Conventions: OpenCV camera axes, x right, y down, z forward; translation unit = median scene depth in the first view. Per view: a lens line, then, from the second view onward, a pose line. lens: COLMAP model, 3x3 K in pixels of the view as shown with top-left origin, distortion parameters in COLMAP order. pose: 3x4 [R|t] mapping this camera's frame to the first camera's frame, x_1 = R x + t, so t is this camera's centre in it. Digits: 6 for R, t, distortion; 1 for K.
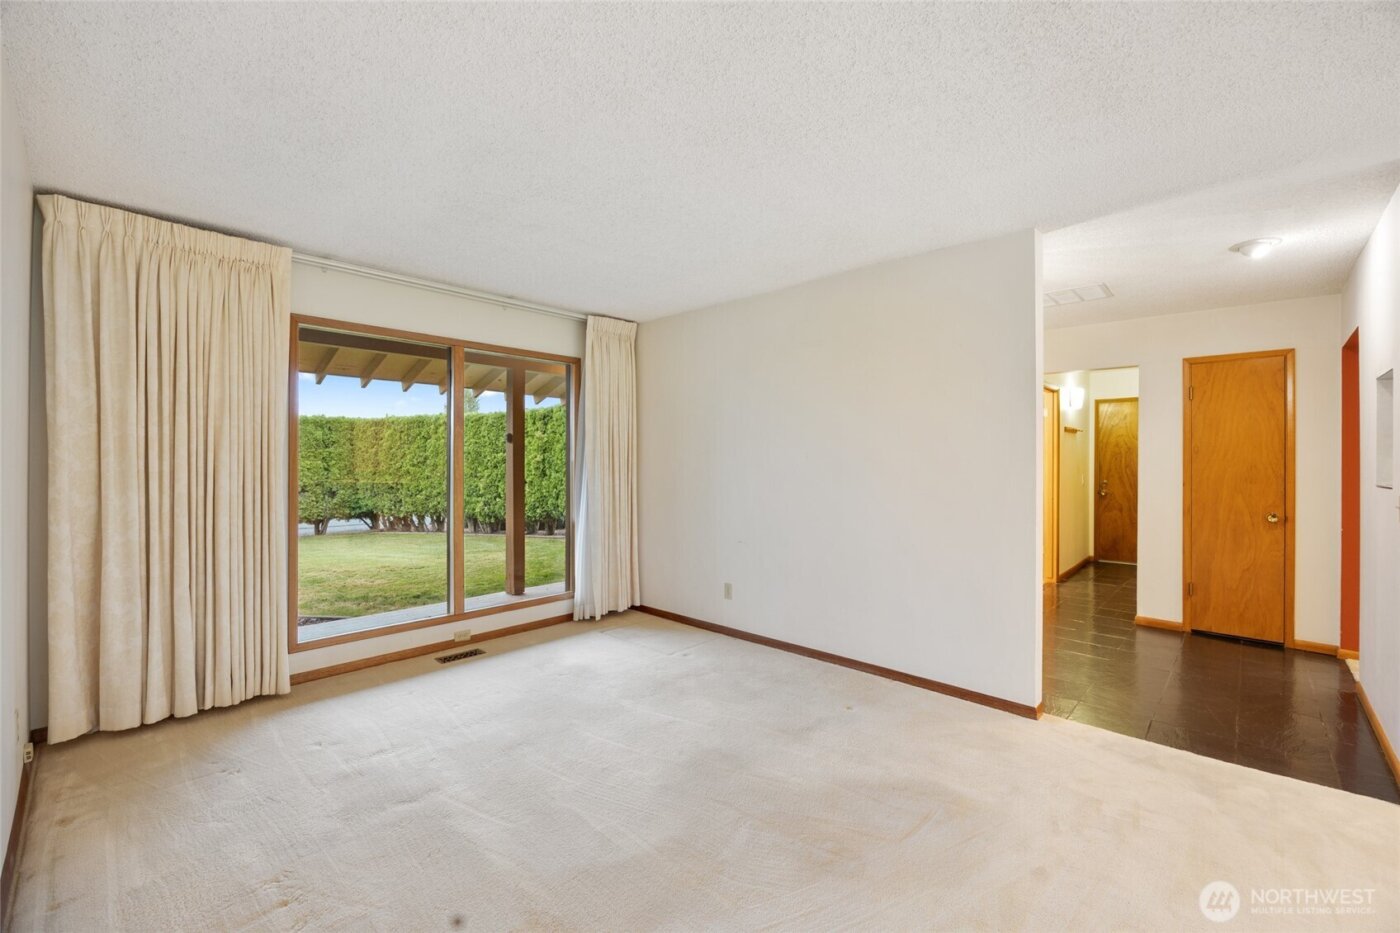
lens RADIAL K [[588.0, 0, 700.7], [0, 588.0, 462.9], [0, 0, 1]] dist [-0.013120, -0.000096]
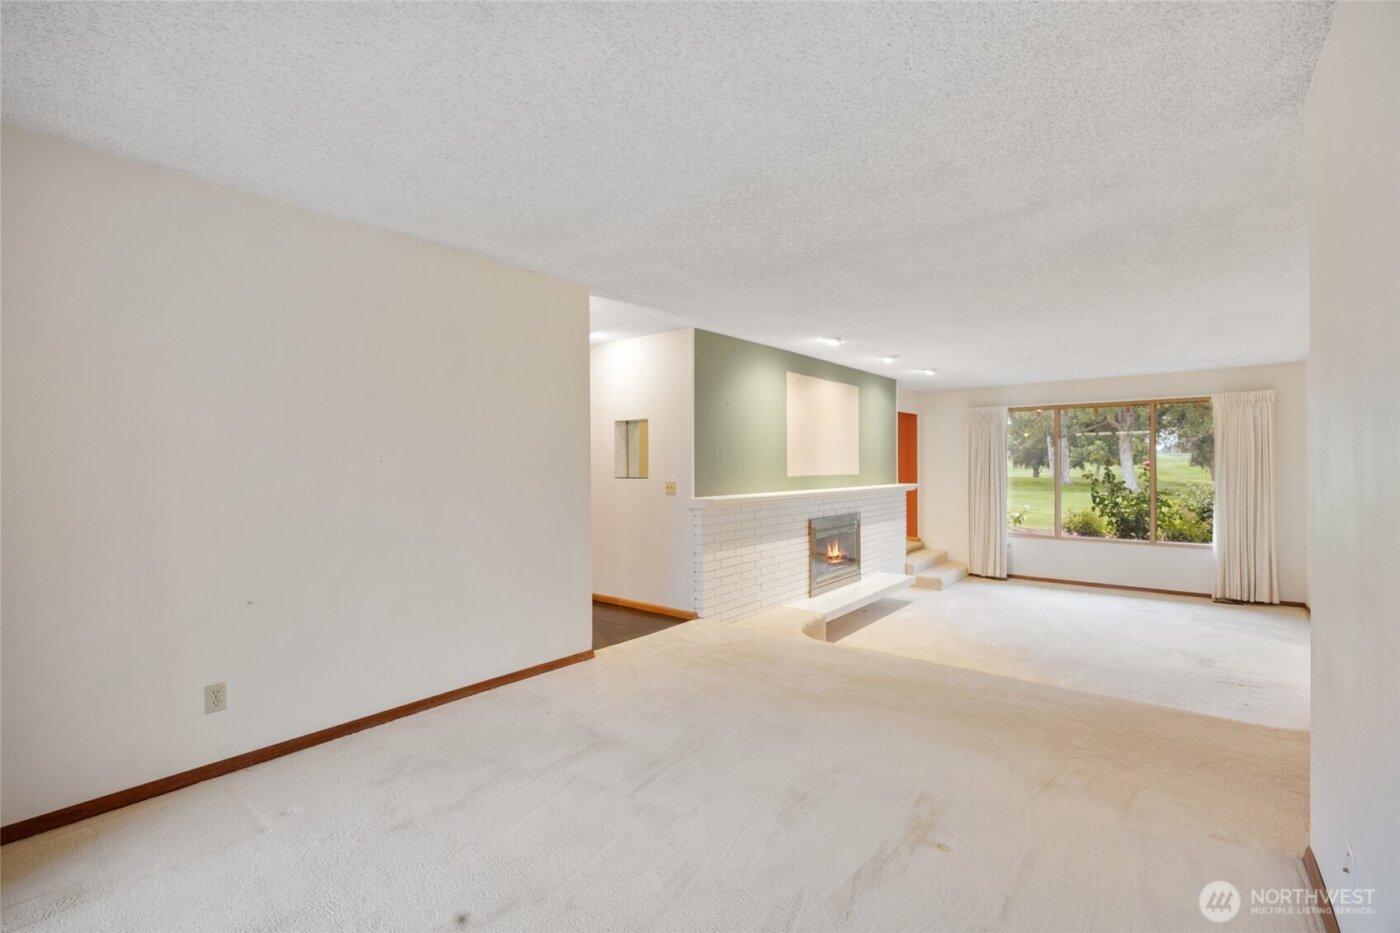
lens RADIAL K [[613.3, 0, 701.6], [0, 613.3, 475.9], [0, 0, 1]] dist [-0.015525, 0.000123]
pose [[-0.086997, -0.014666, 0.996101, -0.276875], [0.009431, 0.999835, 0.015545, 0.000905], [-0.996164, 0.010747, -0.086844, 0.287539]]
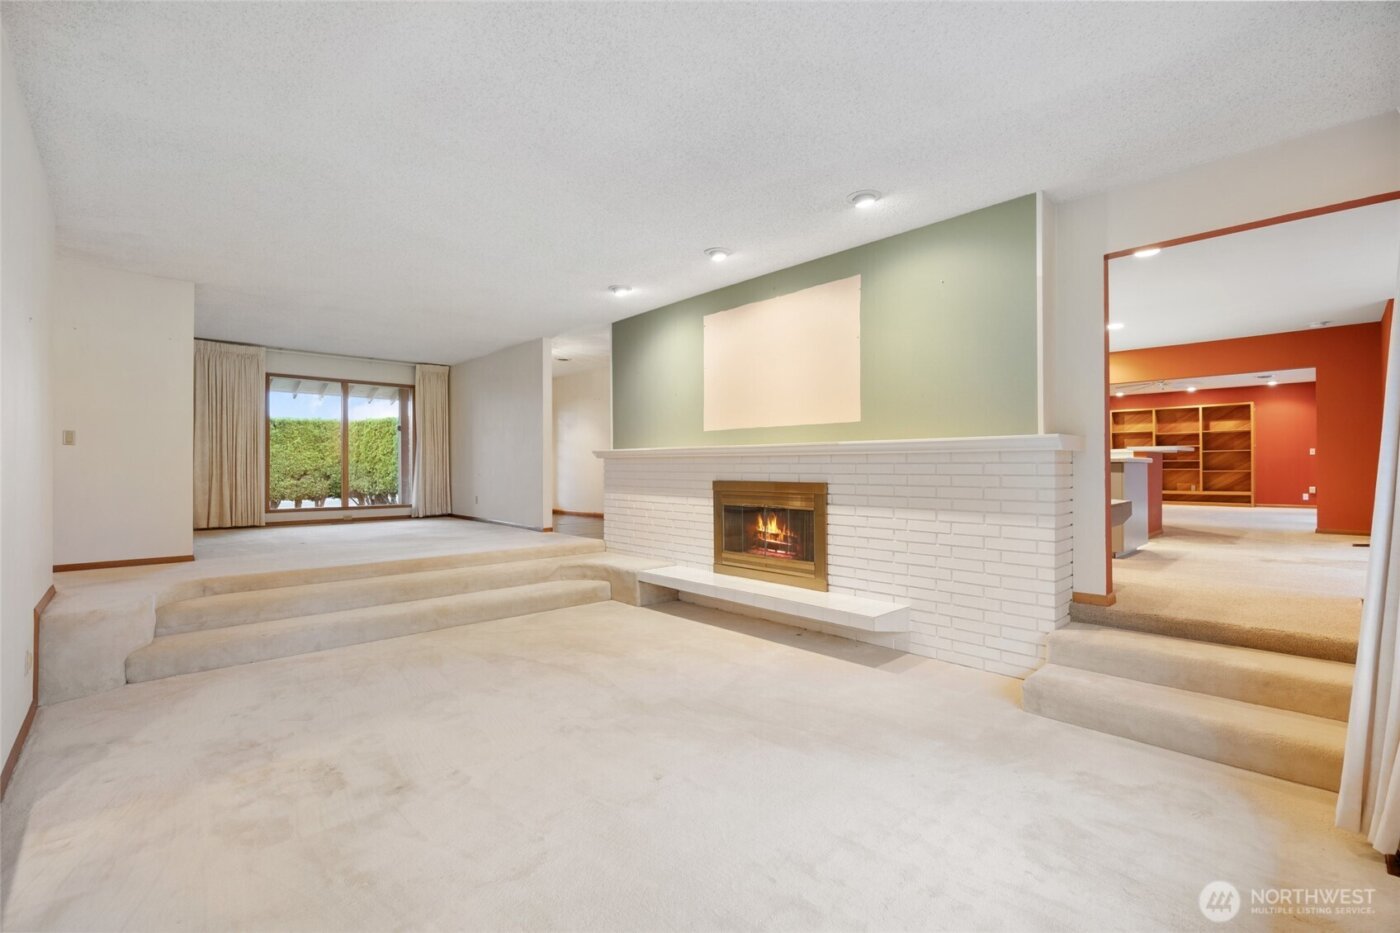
lens RADIAL K [[612.4, 0, 700.0], [0, 612.4, 466.5], [0, 0, 1]] dist [-0.013988, 0.000274]
pose [[0.998535, -0.003280, -0.054015, 0.426014], [0.003155, 0.999992, -0.002411, 0.050560], [0.054022, 0.002237, 0.998537, -0.492525]]
